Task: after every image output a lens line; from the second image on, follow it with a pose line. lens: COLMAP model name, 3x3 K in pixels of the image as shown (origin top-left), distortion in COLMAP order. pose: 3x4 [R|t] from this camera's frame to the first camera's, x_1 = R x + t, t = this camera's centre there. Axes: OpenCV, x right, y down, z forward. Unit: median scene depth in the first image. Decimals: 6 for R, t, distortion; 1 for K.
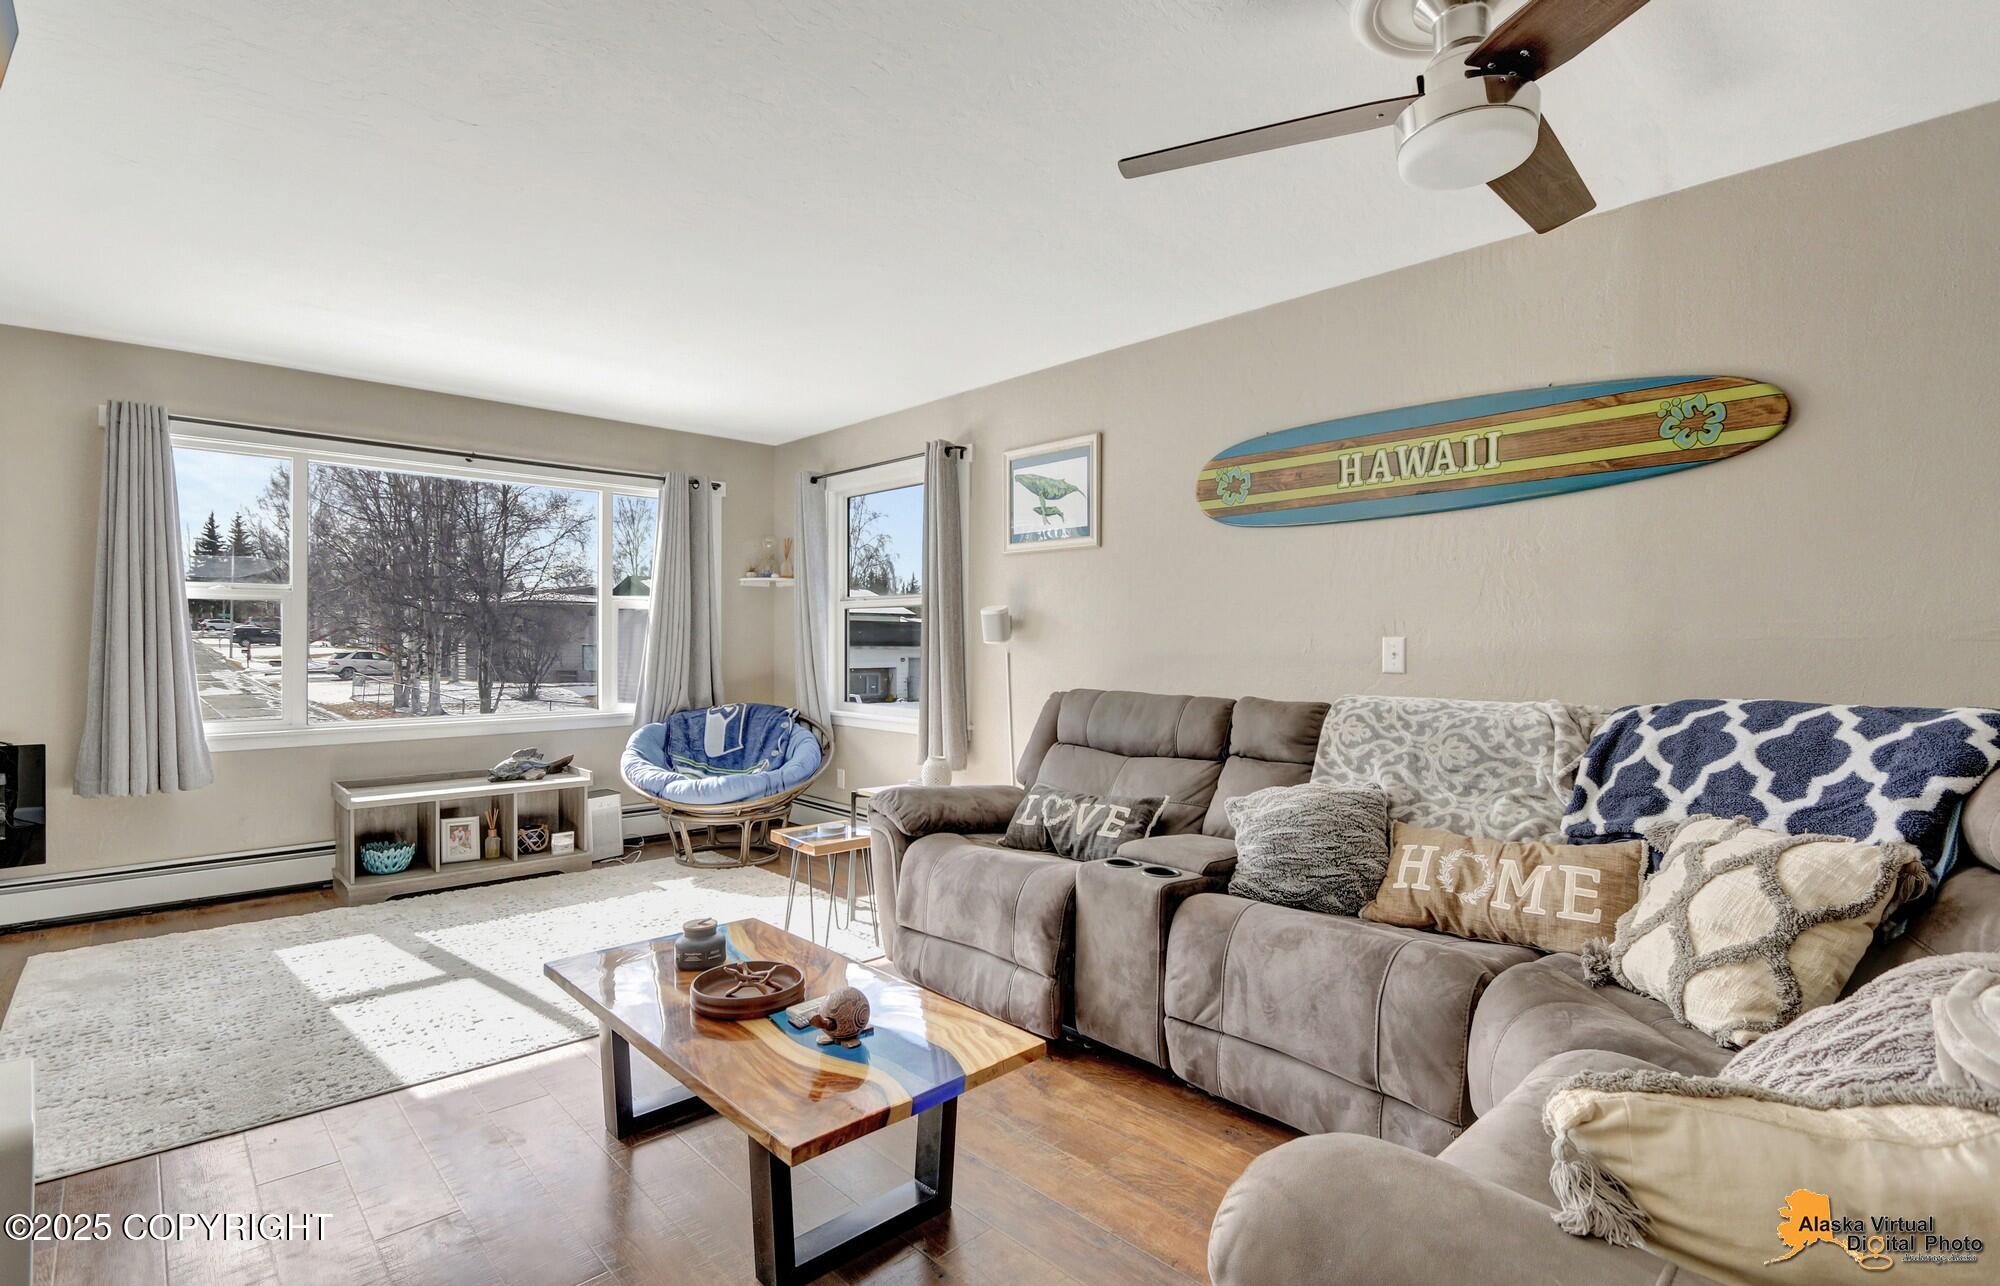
lens RADIAL K [[928.7, 0, 976.2], [0, 928.7, 654.7], [0, 0, 1]] dist [-0.009766, 0.000736]
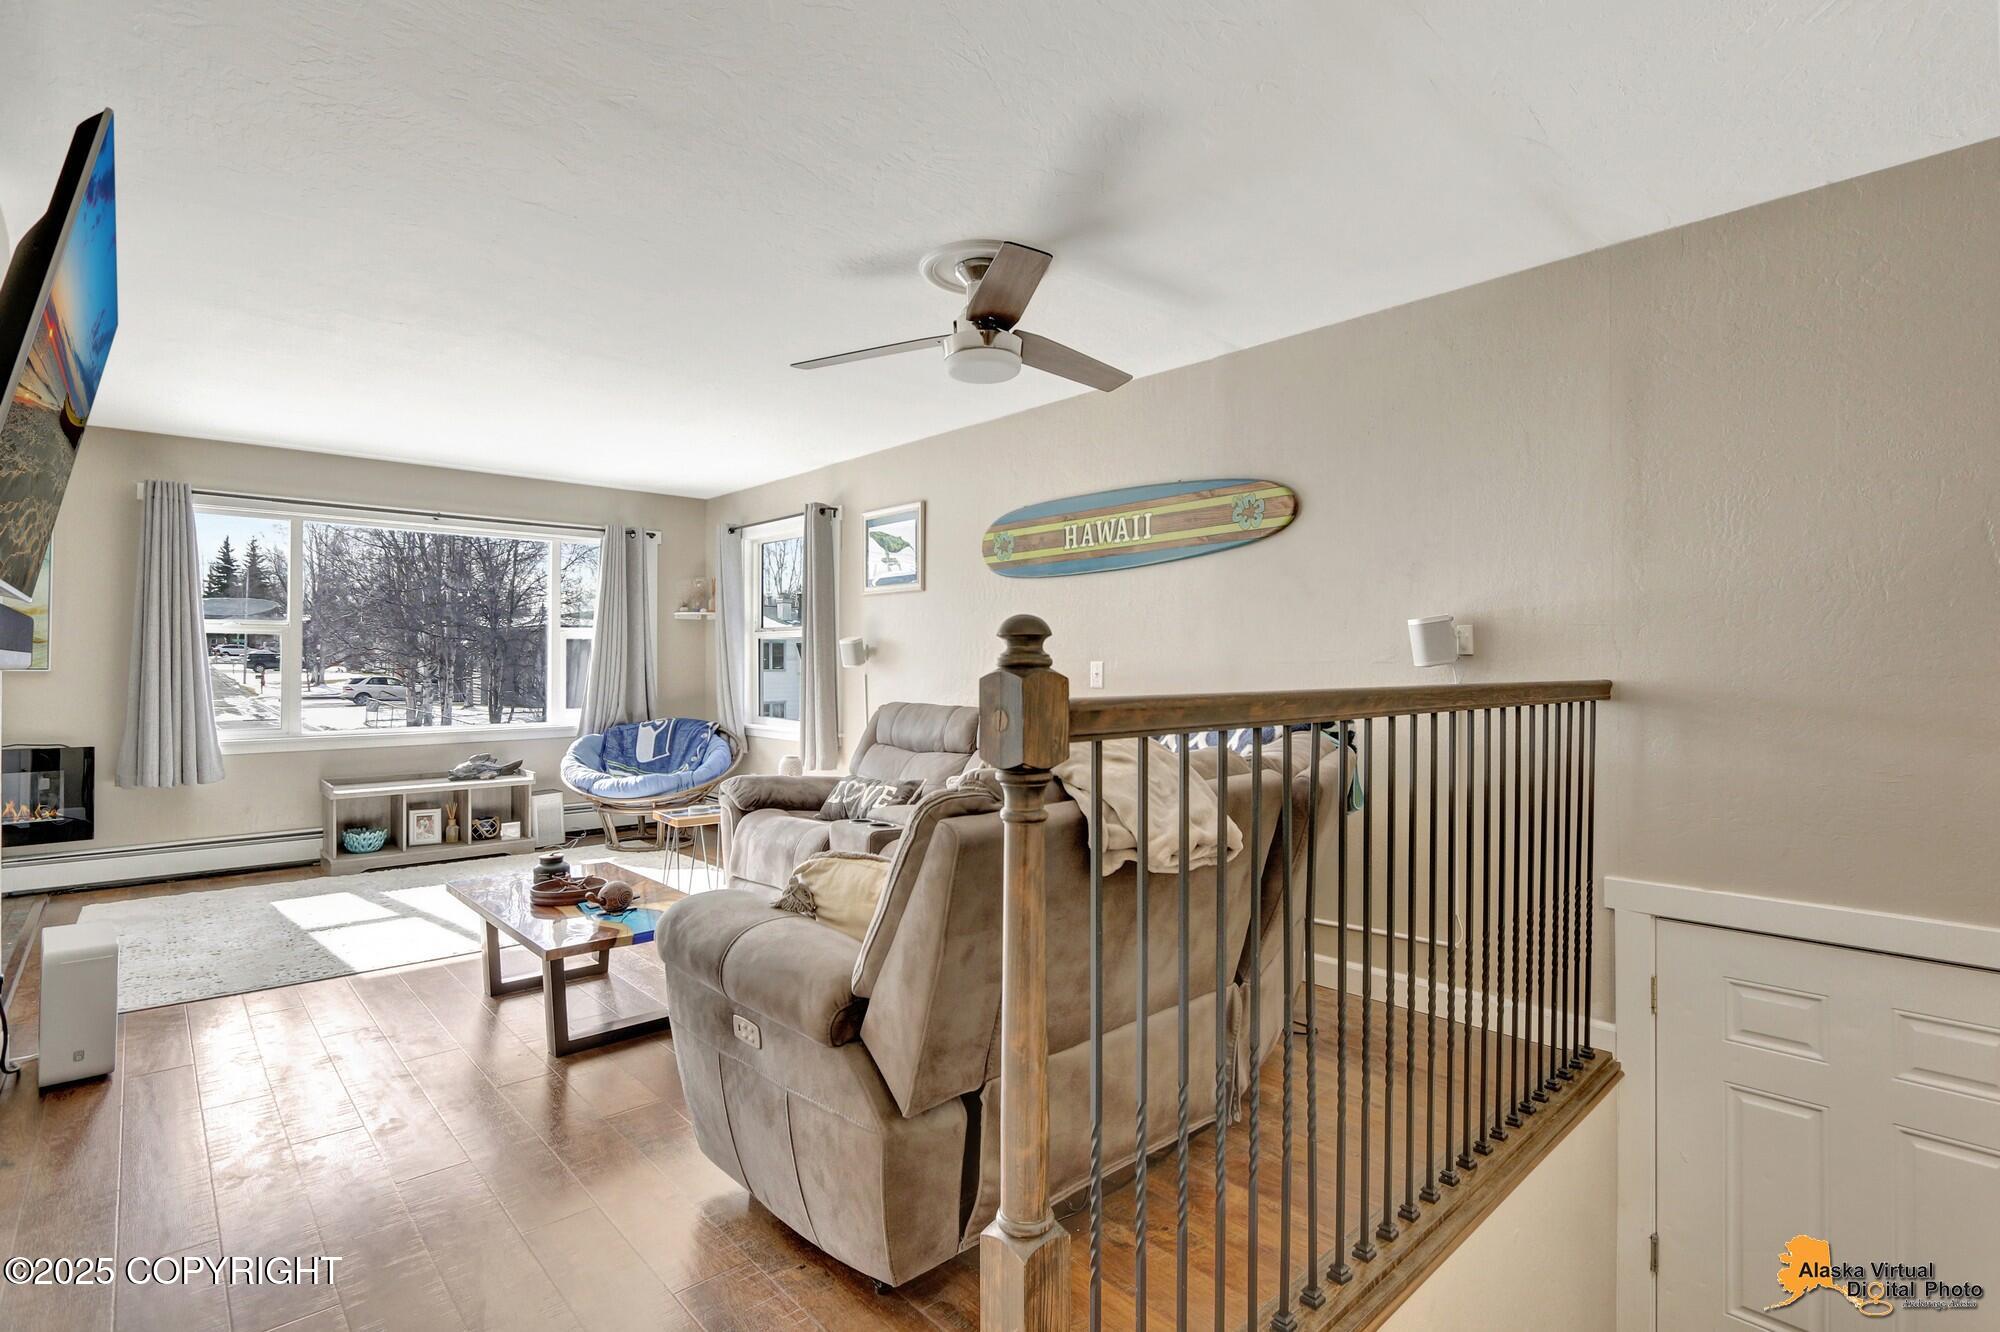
lens RADIAL K [[952.5, 0, 1000.0], [0, 952.5, 666.0], [0, 0, 1]] dist [-0.000001, -0.000465]
pose [[0.999957, -0.002516, -0.008934, 0.228034], [0.002395, 0.999905, -0.013563, 0.004389], [0.008967, 0.013541, 0.999868, -0.274085]]
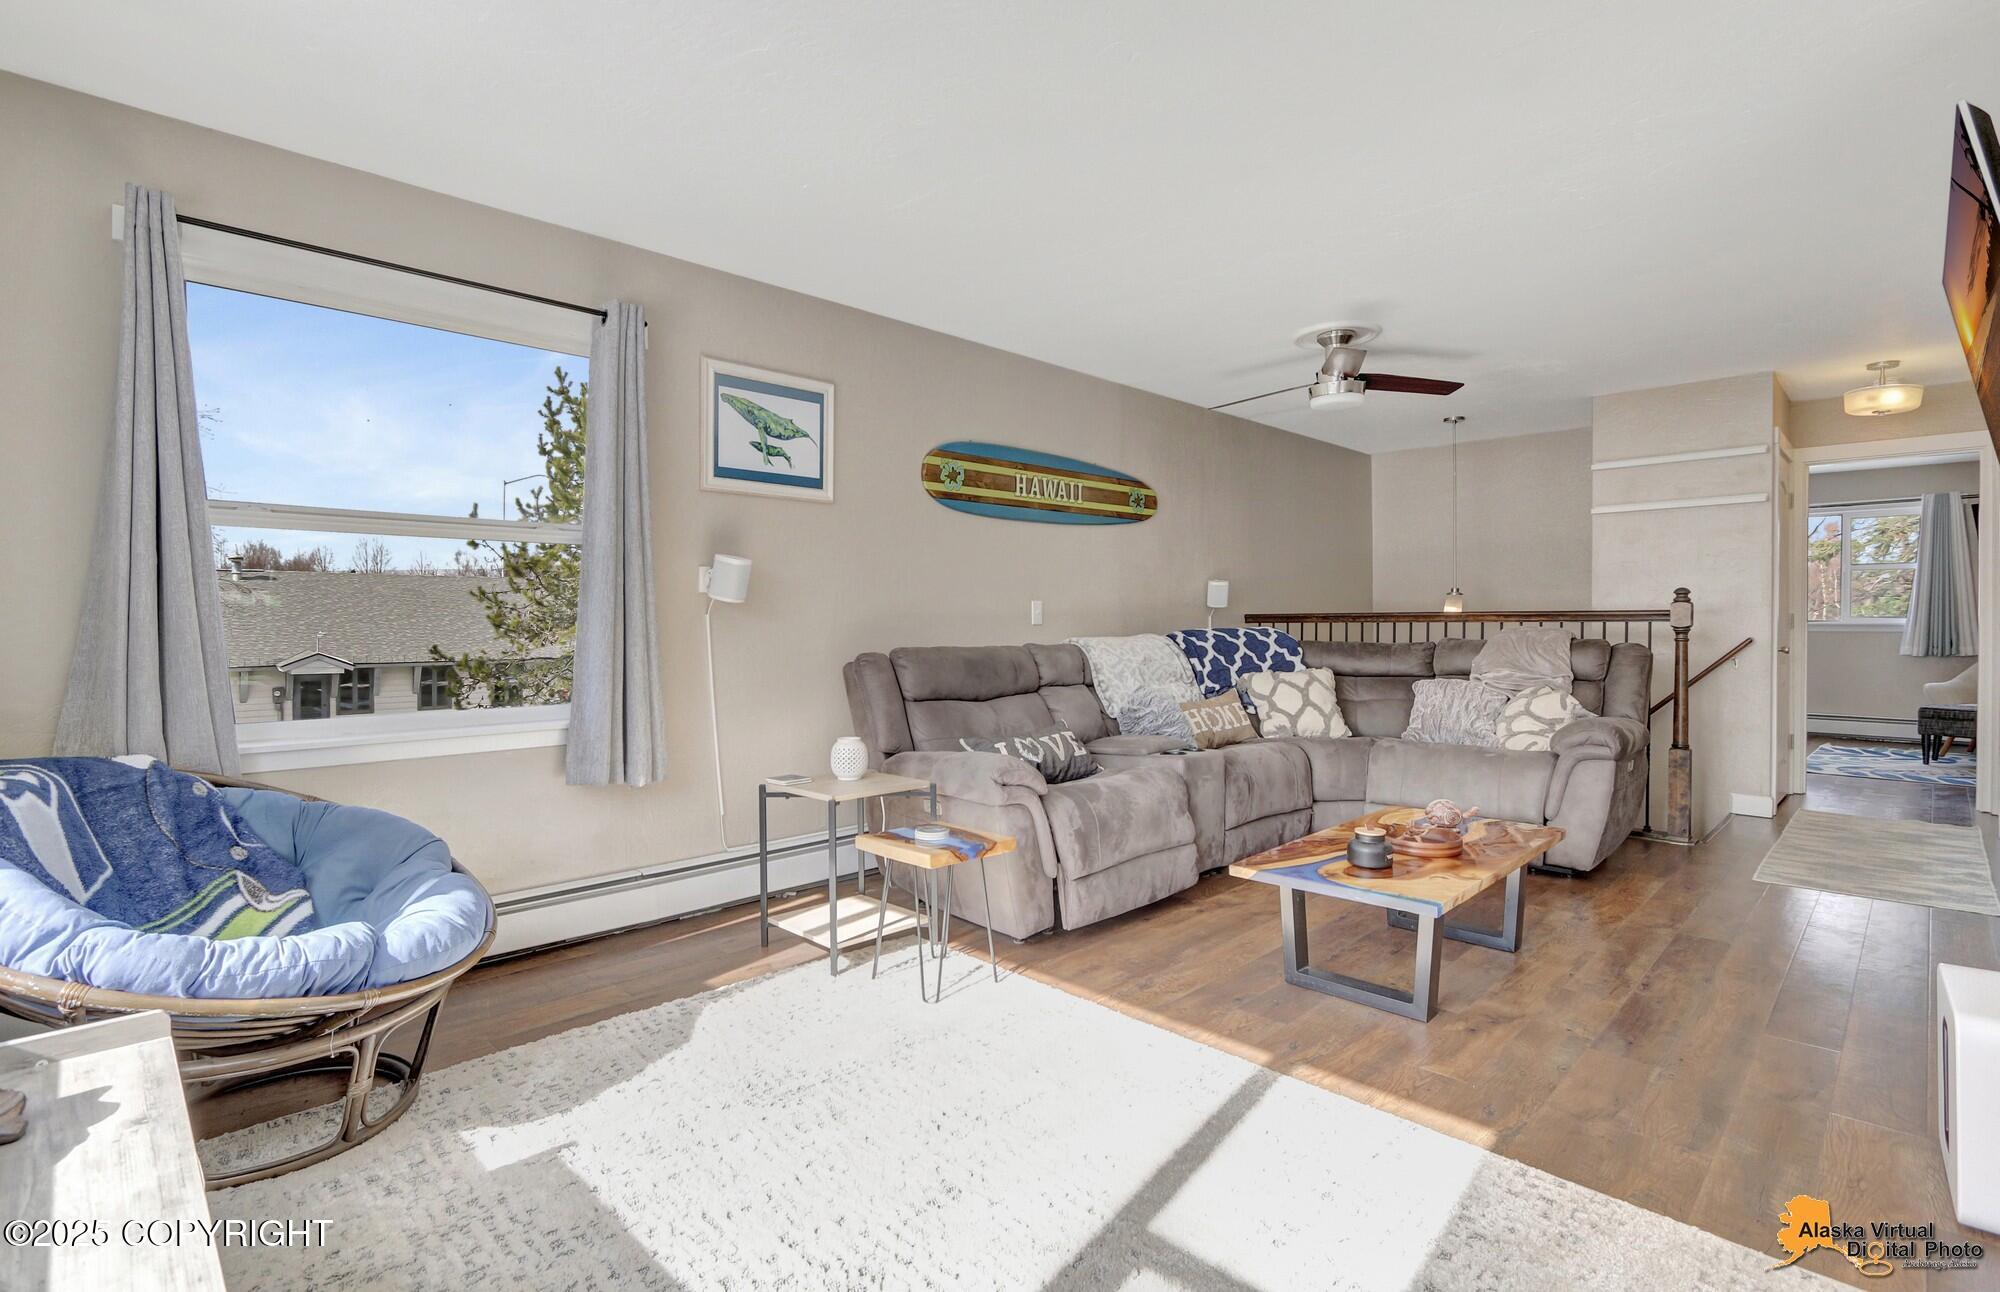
lens RADIAL K [[936.3, 0, 999.9], [0, 936.3, 625.4], [0, 0, 1]] dist [-0.040430, 0.000173]
pose [[-0.036193, -0.012094, 0.999272, -0.772029], [0.015302, 0.999803, 0.012654, 0.000990], [-0.999228, 0.015749, -0.036001, 0.792336]]
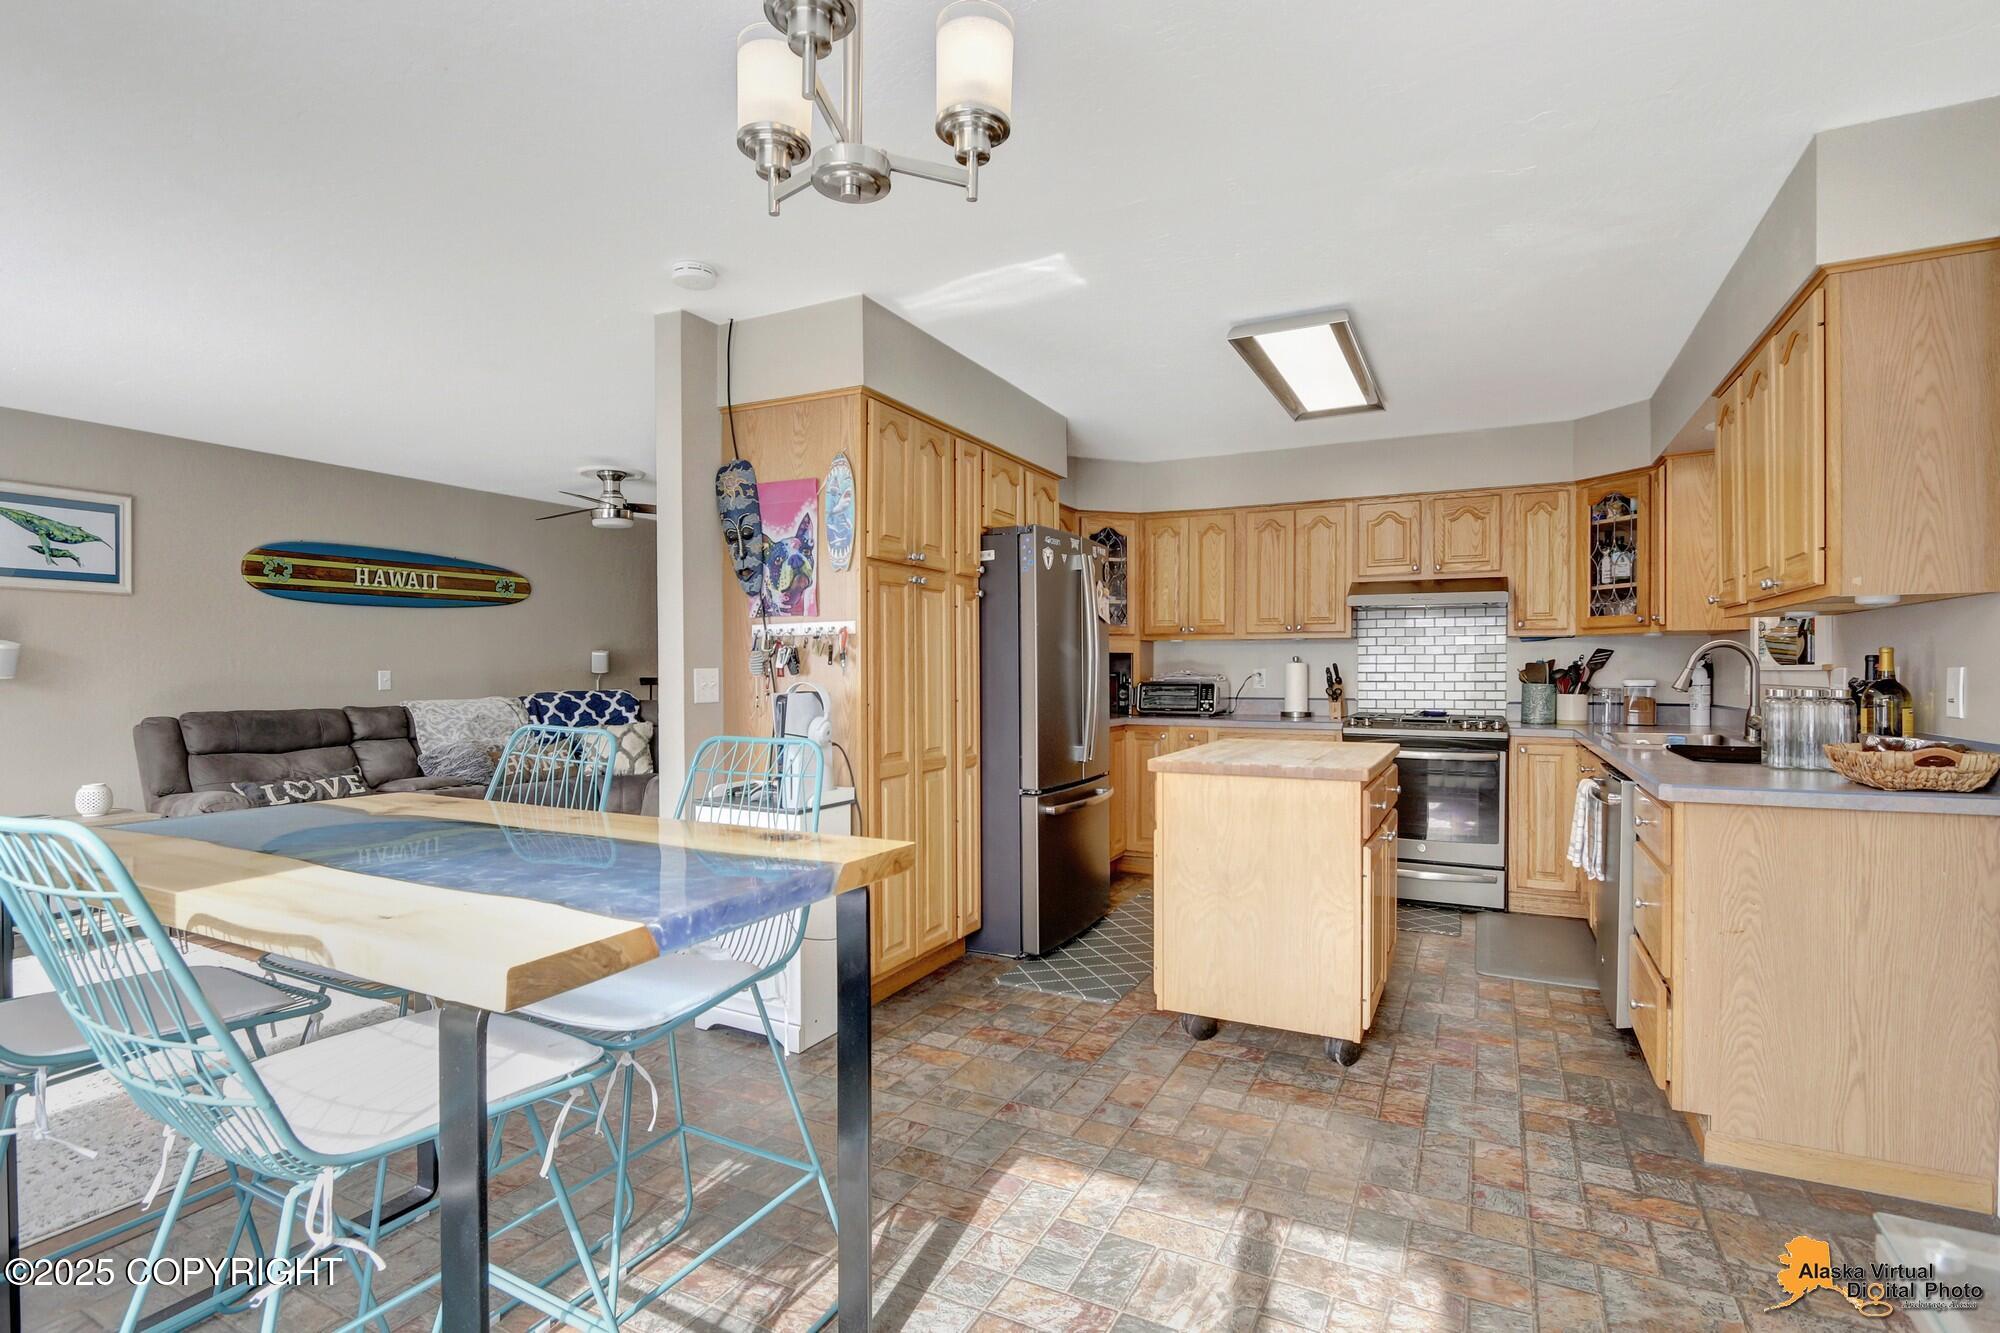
lens RADIAL K [[938.8, 0, 995.8], [0, 938.8, 672.8], [0, 0, 1]] dist [-0.019488, 0.001144]
pose [[-0.336189, -0.009543, 0.941746, -1.227650], [0.012502, 0.999815, 0.014594, -0.018449], [-0.941711, 0.016680, -0.336008, 0.333272]]
